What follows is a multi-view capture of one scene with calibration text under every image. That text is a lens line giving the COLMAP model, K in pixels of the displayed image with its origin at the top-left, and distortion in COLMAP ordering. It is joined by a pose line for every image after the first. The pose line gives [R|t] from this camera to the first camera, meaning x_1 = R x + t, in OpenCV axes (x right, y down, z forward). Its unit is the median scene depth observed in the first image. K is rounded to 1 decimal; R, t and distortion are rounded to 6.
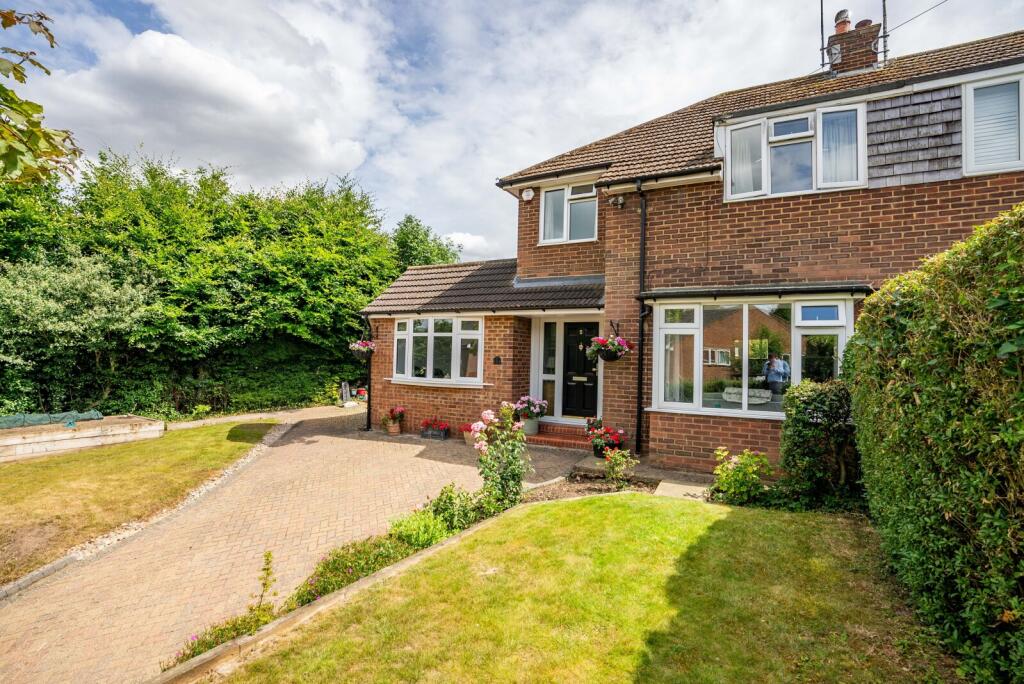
lens RADIAL K [[479.1, 0, 511.5], [0, 479.1, 344.7], [0, 0, 1]] dist [-0.028108, 0.003406]
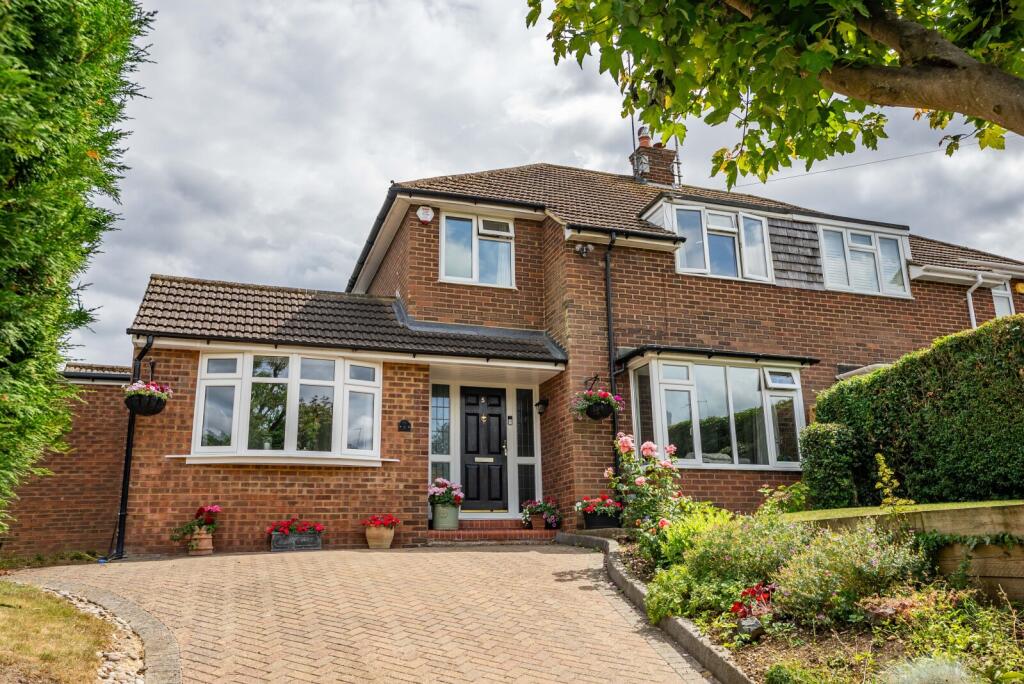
lens RADIAL K [[823.6, 0, 504.0], [0, 823.6, 346.7], [0, 0, 1]] dist [0.033957, -0.001313]
pose [[0.687305, 0.155046, 0.709629, -0.830129], [0.013151, 0.974137, -0.225575, 0.200731], [-0.726250, 0.164372, 0.667490, 0.077374]]
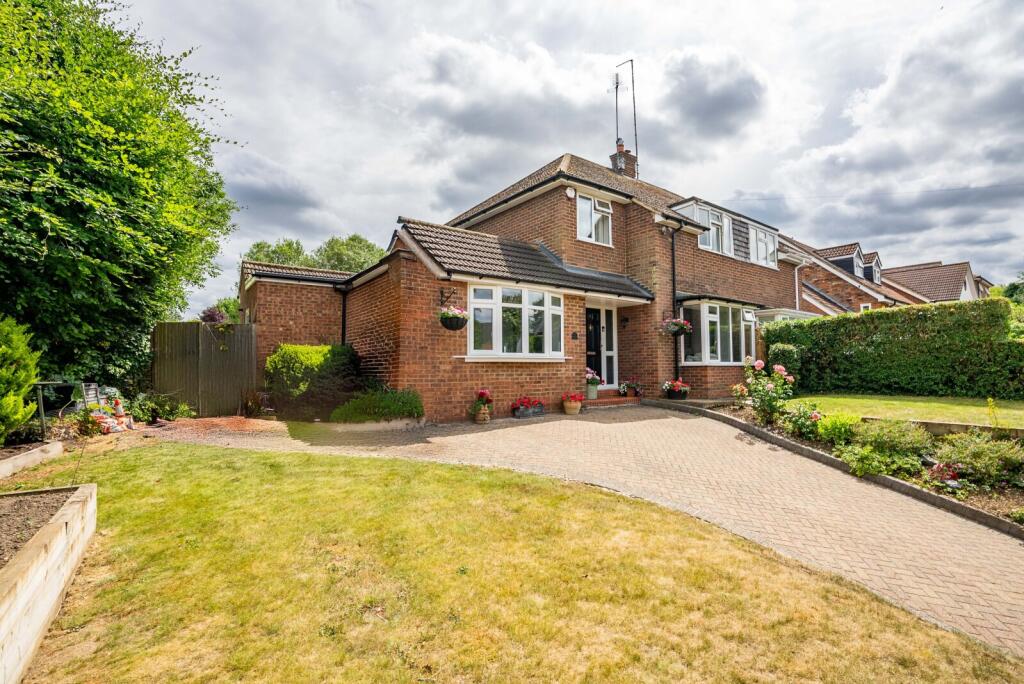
lens RADIAL K [[479.1, 0, 509.5], [0, 479.1, 343.3], [0, 0, 1]] dist [-0.028108, 0.003406]
pose [[0.421471, 0.023204, 0.906545, -1.130718], [-0.010813, 0.999730, -0.020562, 0.076863], [-0.906777, -0.001136, 0.421608, 0.697269]]
